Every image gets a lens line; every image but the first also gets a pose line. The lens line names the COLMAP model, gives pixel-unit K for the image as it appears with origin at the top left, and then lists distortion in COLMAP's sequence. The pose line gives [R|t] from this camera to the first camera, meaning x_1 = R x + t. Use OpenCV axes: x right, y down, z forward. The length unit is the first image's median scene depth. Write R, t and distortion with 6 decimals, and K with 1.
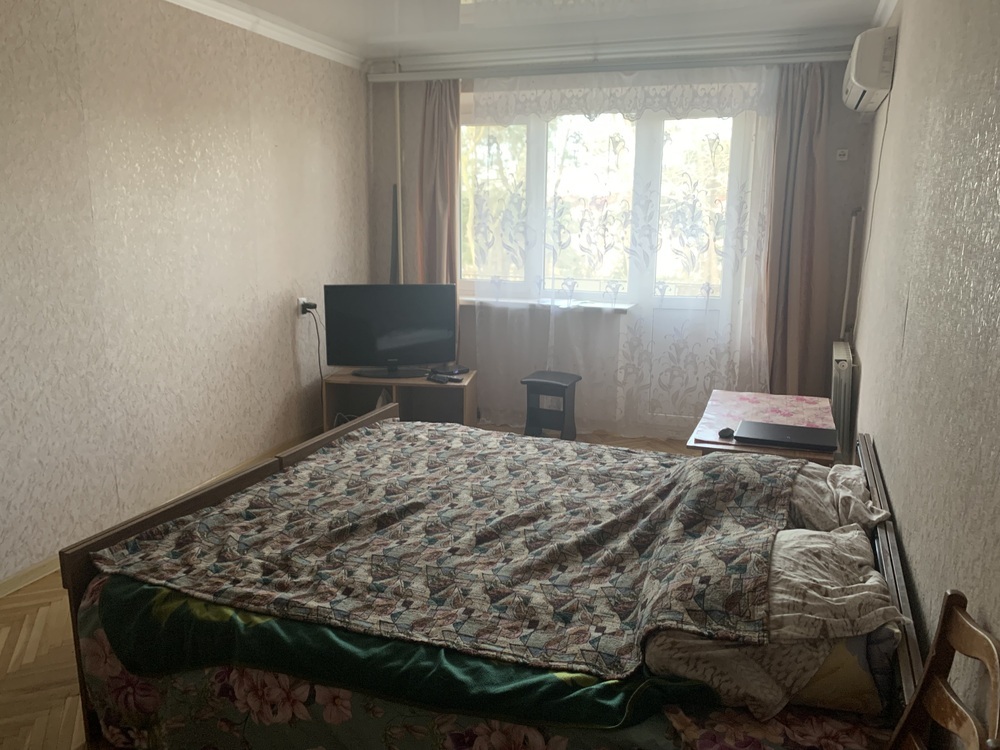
lens RADIAL K [[760.0, 0, 501.2], [0, 760.0, 376.7], [0, 0, 1]] dist [0.037598, -0.046018]
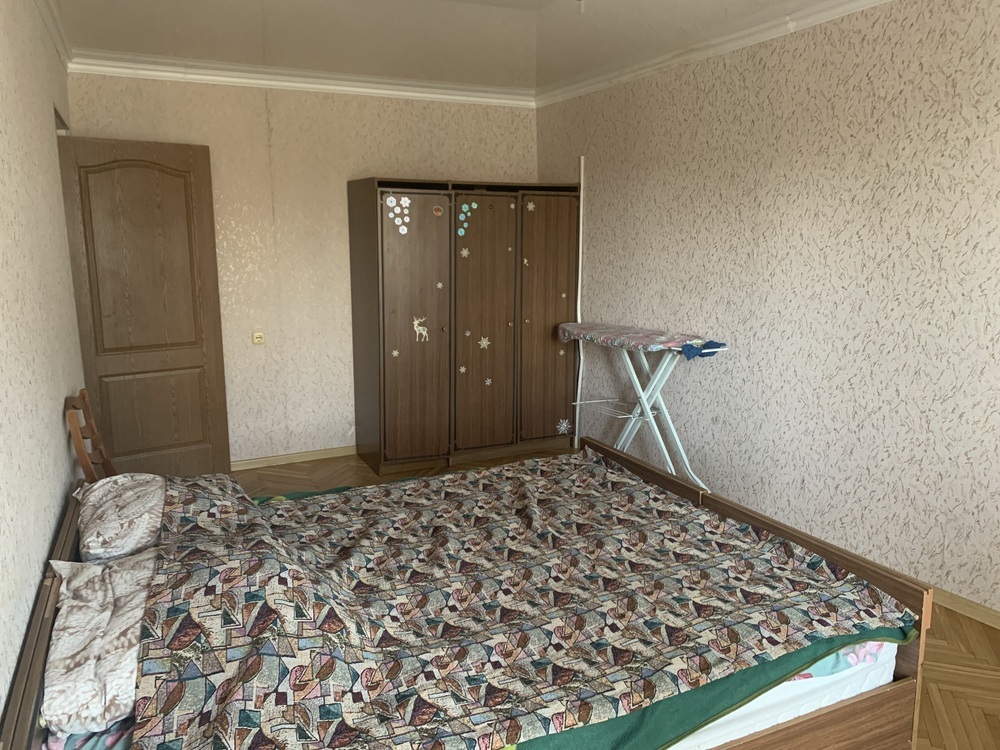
lens RADIAL K [[760.0, 0, 501.7], [0, 760.0, 371.1], [0, 0, 1]] dist [0.037598, -0.046018]
pose [[-0.689516, 0.124188, -0.713544, 0.561644], [-0.147973, 0.940254, 0.306636, -0.300558], [0.708993, 0.317016, -0.629944, 1.396803]]
